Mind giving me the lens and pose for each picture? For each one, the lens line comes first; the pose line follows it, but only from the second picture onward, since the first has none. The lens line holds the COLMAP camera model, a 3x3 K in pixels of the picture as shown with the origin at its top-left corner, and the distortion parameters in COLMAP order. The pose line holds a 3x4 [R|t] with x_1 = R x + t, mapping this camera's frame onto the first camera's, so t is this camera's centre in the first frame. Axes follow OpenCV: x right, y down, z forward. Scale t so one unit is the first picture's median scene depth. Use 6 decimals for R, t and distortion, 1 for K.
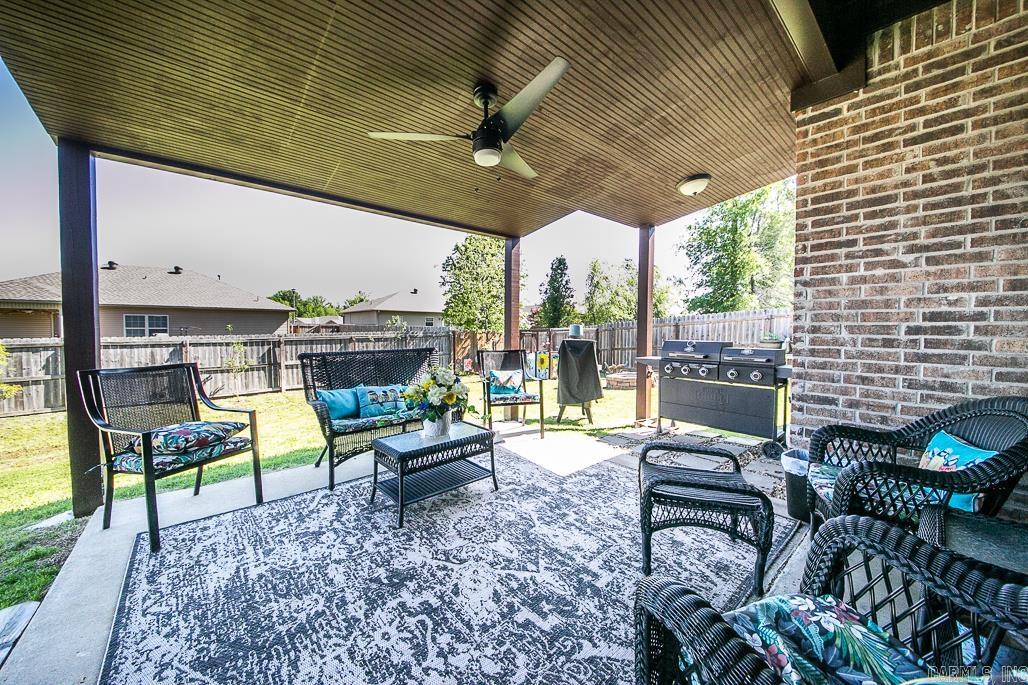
lens RADIAL K [[363.5, 0, 514.7], [0, 363.5, 347.7], [0, 0, 1]] dist [-0.009932, -0.003001]
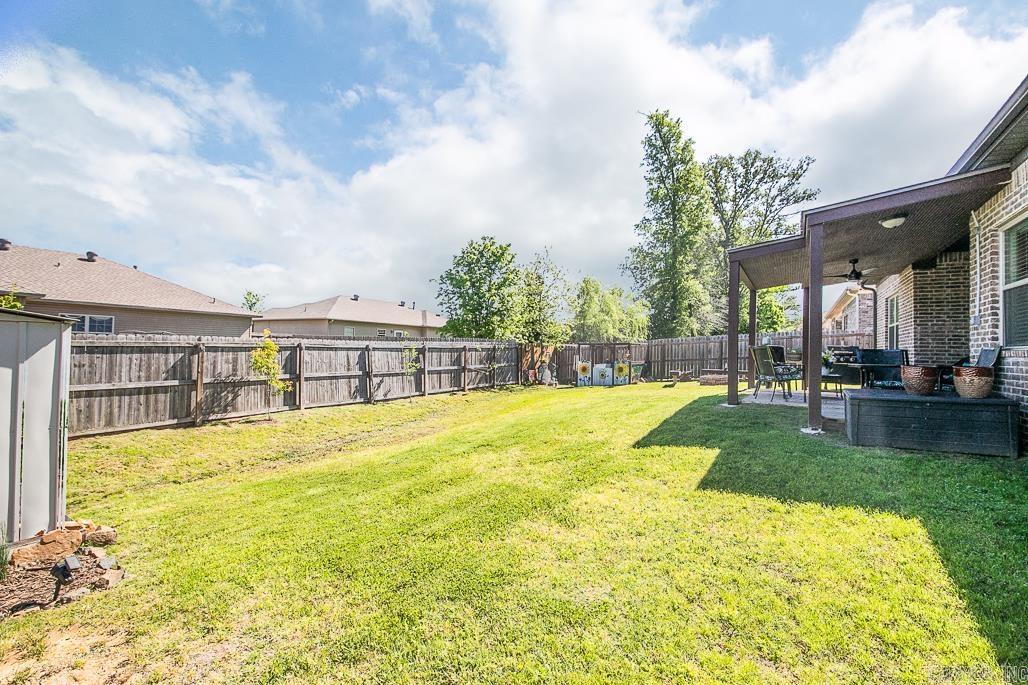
lens RADIAL K [[455.3, 0, 513.3], [0, 455.3, 348.9], [0, 0, 1]] dist [-0.004547, -0.000334]
pose [[0.950801, 0.018195, 0.309266, -0.902804], [-0.002204, 0.998646, -0.051980, 0.058771], [-0.309793, 0.048741, 0.949554, -0.396452]]
